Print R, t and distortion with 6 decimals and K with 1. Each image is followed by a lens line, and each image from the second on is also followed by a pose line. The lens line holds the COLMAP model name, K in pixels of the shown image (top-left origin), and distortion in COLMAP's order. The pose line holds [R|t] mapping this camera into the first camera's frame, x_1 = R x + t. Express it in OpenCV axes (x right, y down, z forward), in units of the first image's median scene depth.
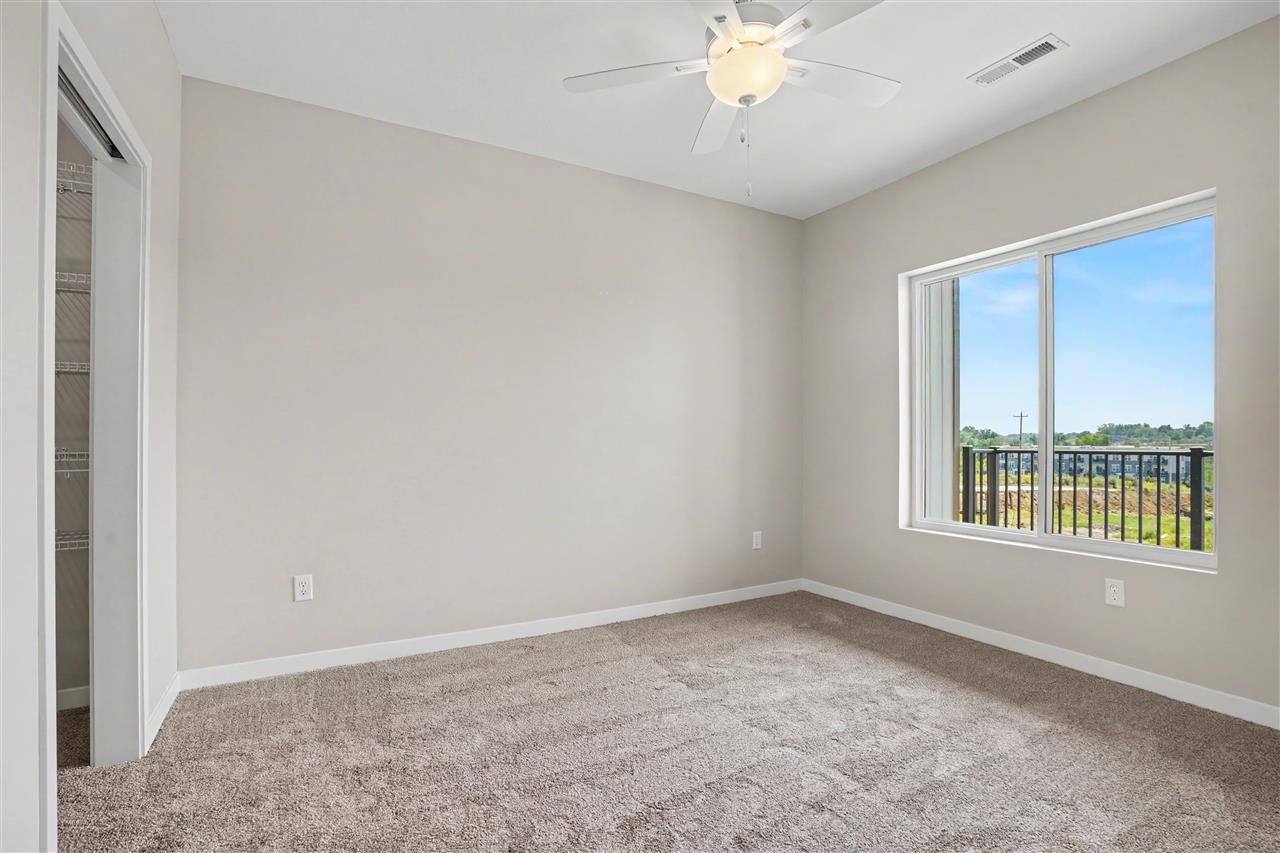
lens RADIAL K [[604.1, 0, 647.5], [0, 604.1, 432.9], [0, 0, 1]] dist [-0.059871, 0.000085]
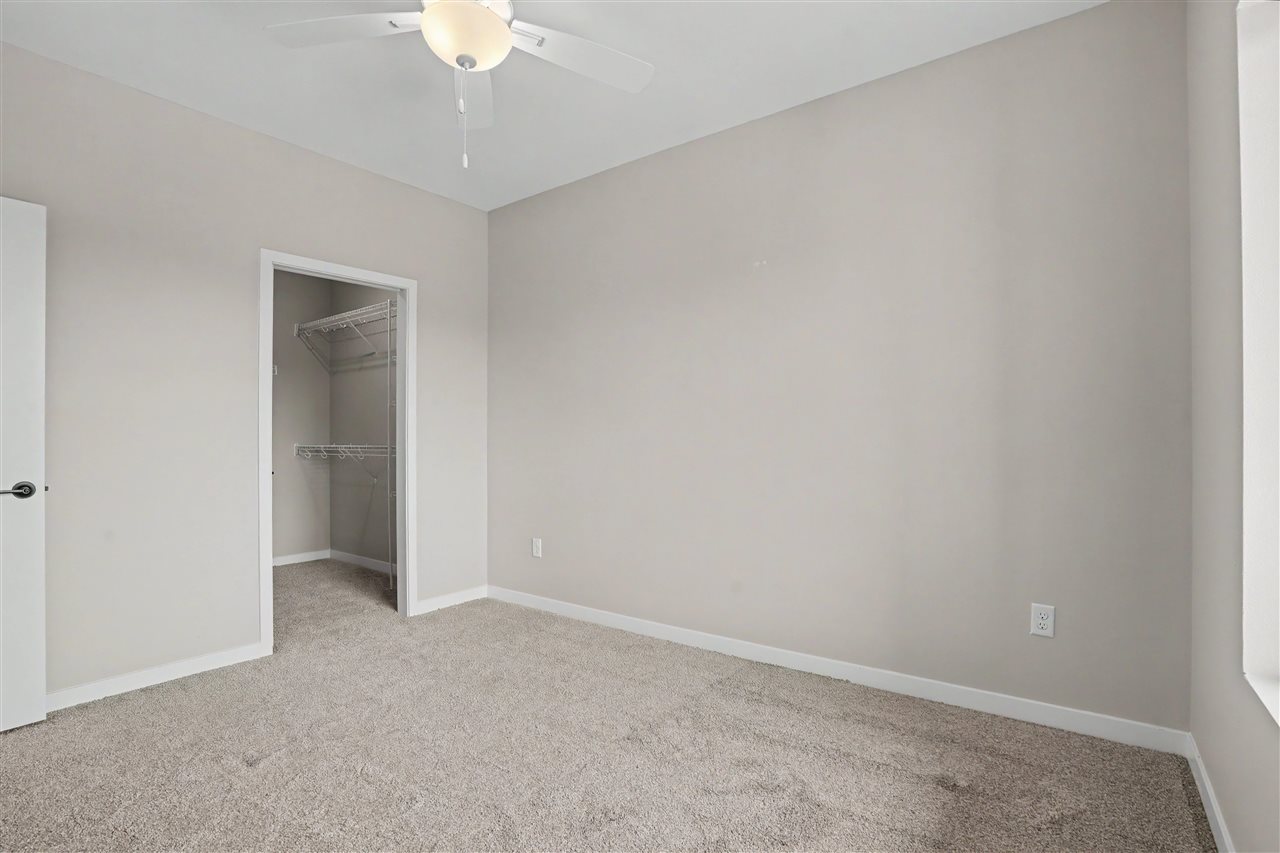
lens RADIAL K [[604.1, 0, 647.5], [0, 604.1, 432.9], [0, 0, 1]] dist [-0.059871, 0.000085]
pose [[0.436148, -0.004345, -0.899864, 0.668427], [0.003131, 0.999990, -0.003311, 0.003220], [0.899869, -0.001374, 0.436157, 0.546760]]
